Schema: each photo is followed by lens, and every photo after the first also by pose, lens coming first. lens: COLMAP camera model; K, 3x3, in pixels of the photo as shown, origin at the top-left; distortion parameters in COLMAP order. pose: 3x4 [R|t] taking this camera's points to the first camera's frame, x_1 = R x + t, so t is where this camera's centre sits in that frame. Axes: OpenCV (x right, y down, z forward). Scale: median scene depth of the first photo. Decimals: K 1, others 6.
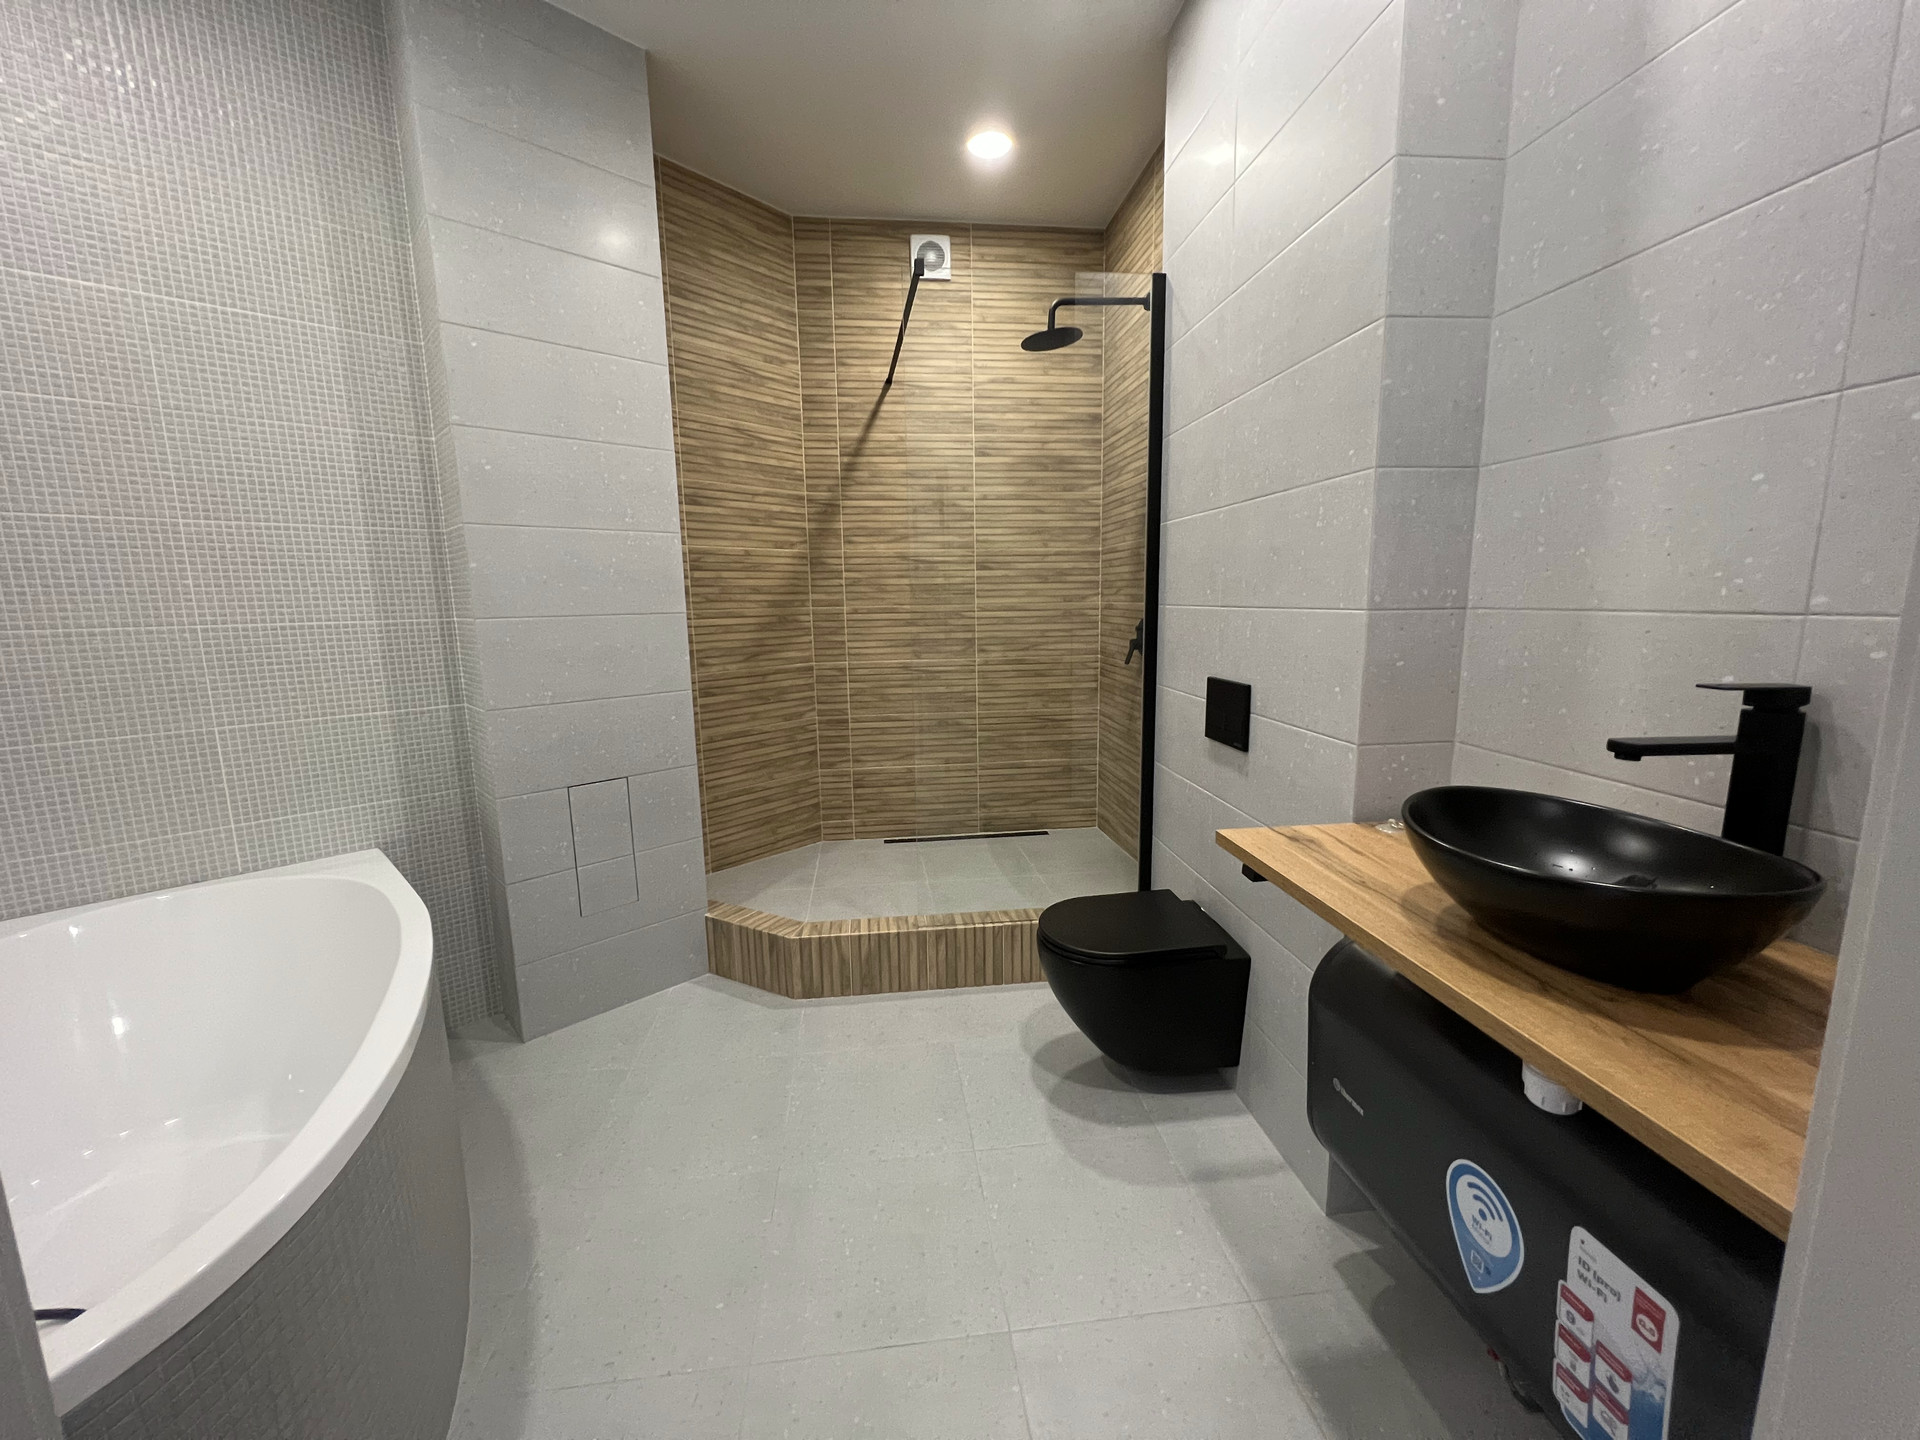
lens RADIAL K [[765.2, 0, 955.0], [0, 765.2, 718.6], [0, 0, 1]] dist [-0.002062, 0.000494]
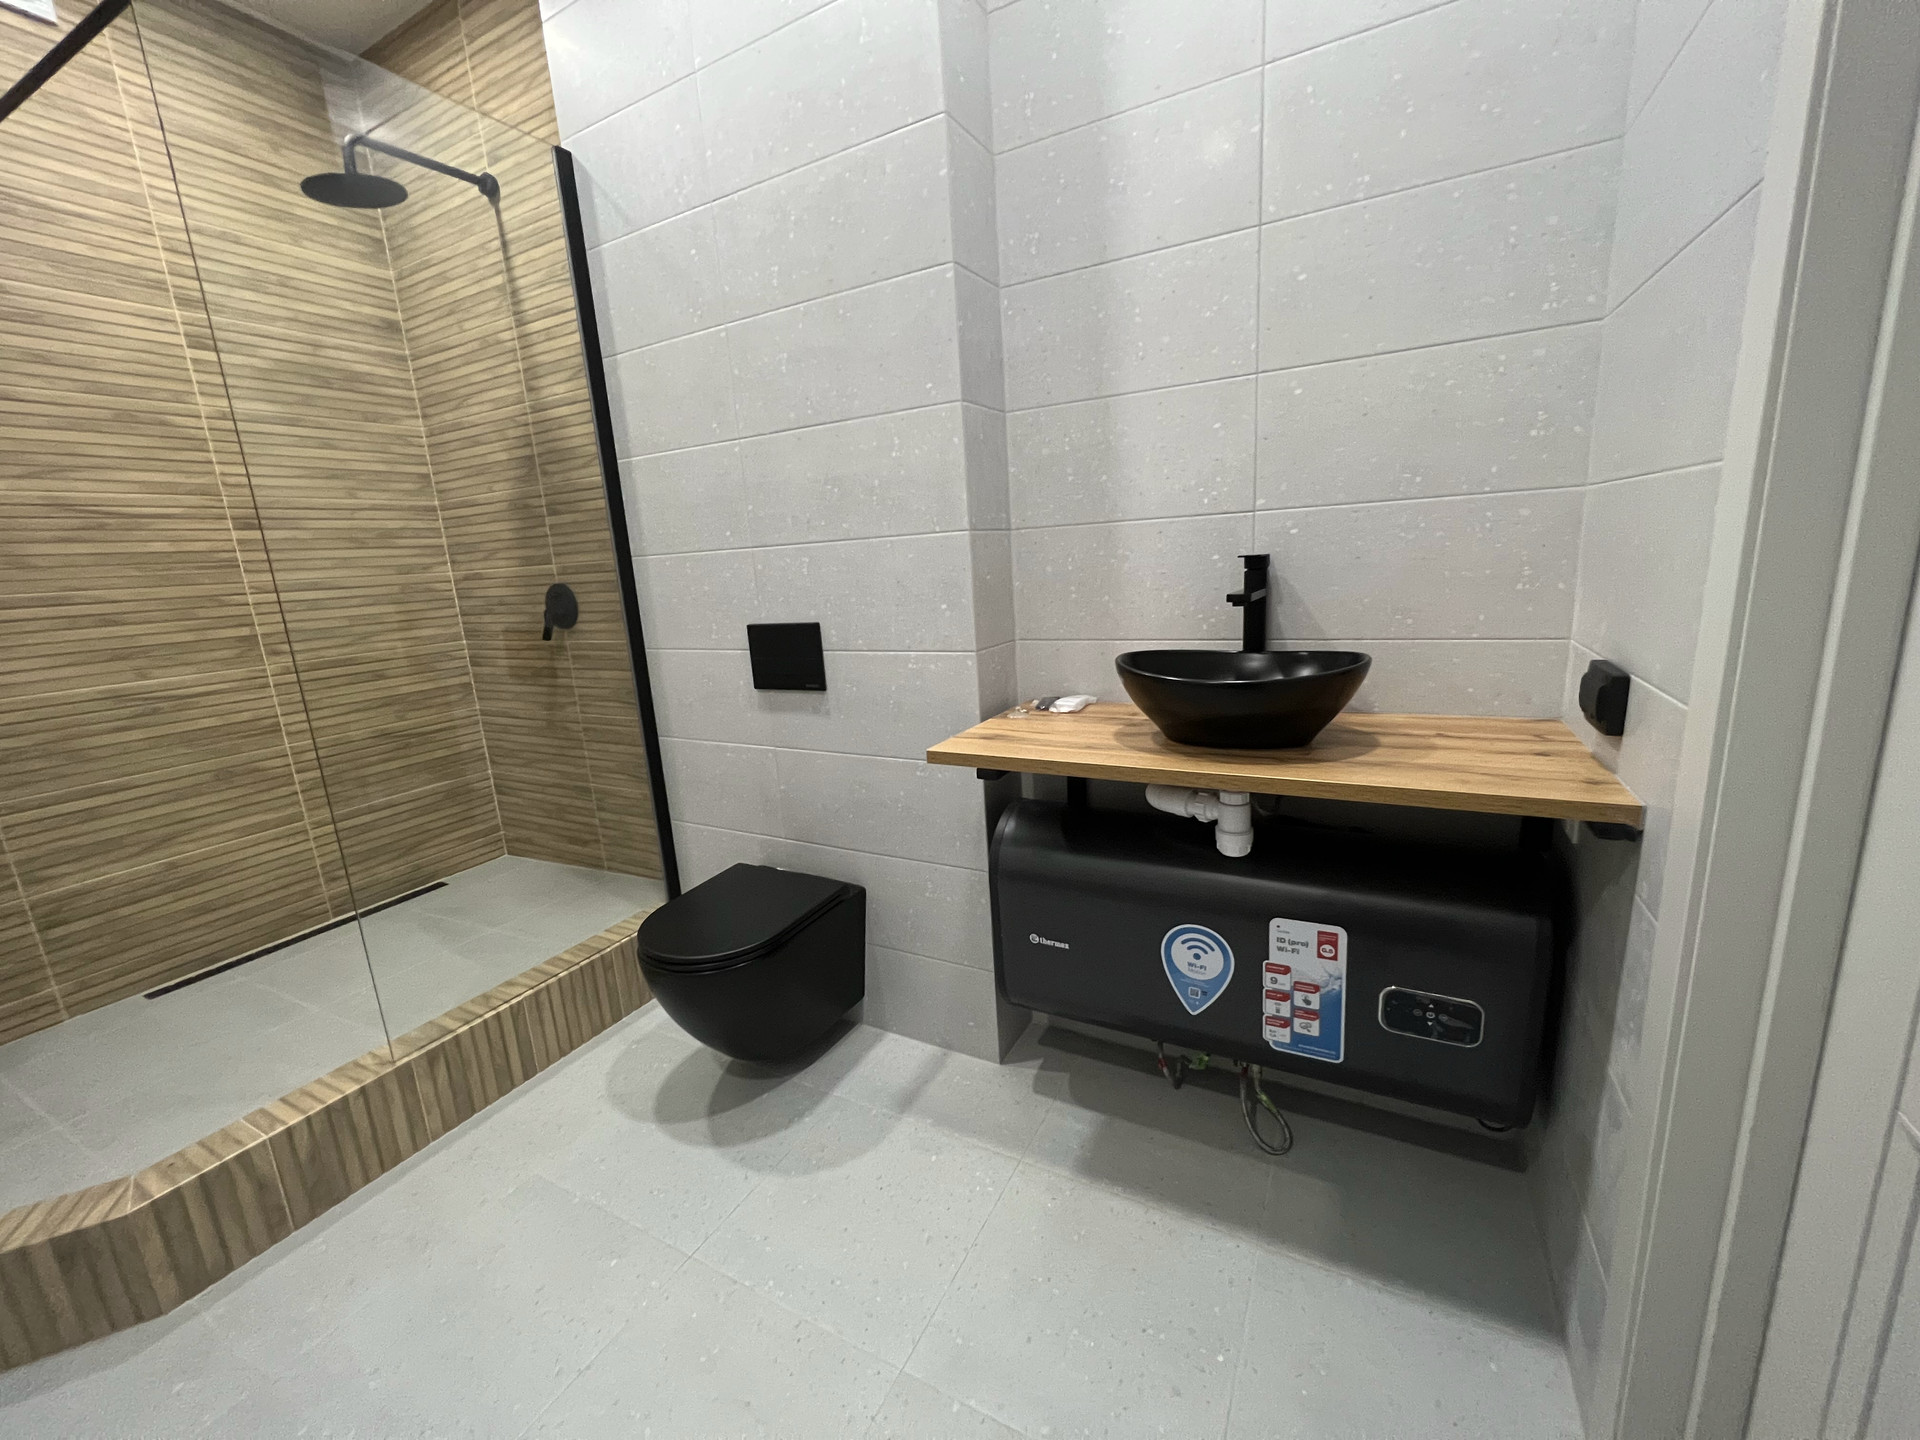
lens RADIAL K [[765.2, 0, 955.0], [0, 765.2, 718.6], [0, 0, 1]] dist [-0.002062, 0.000494]
pose [[0.572539, -0.191929, 0.797096, -0.173800], [0.180345, 0.977884, 0.105921, 0.002572], [-0.799797, 0.083108, 0.594490, 0.151286]]
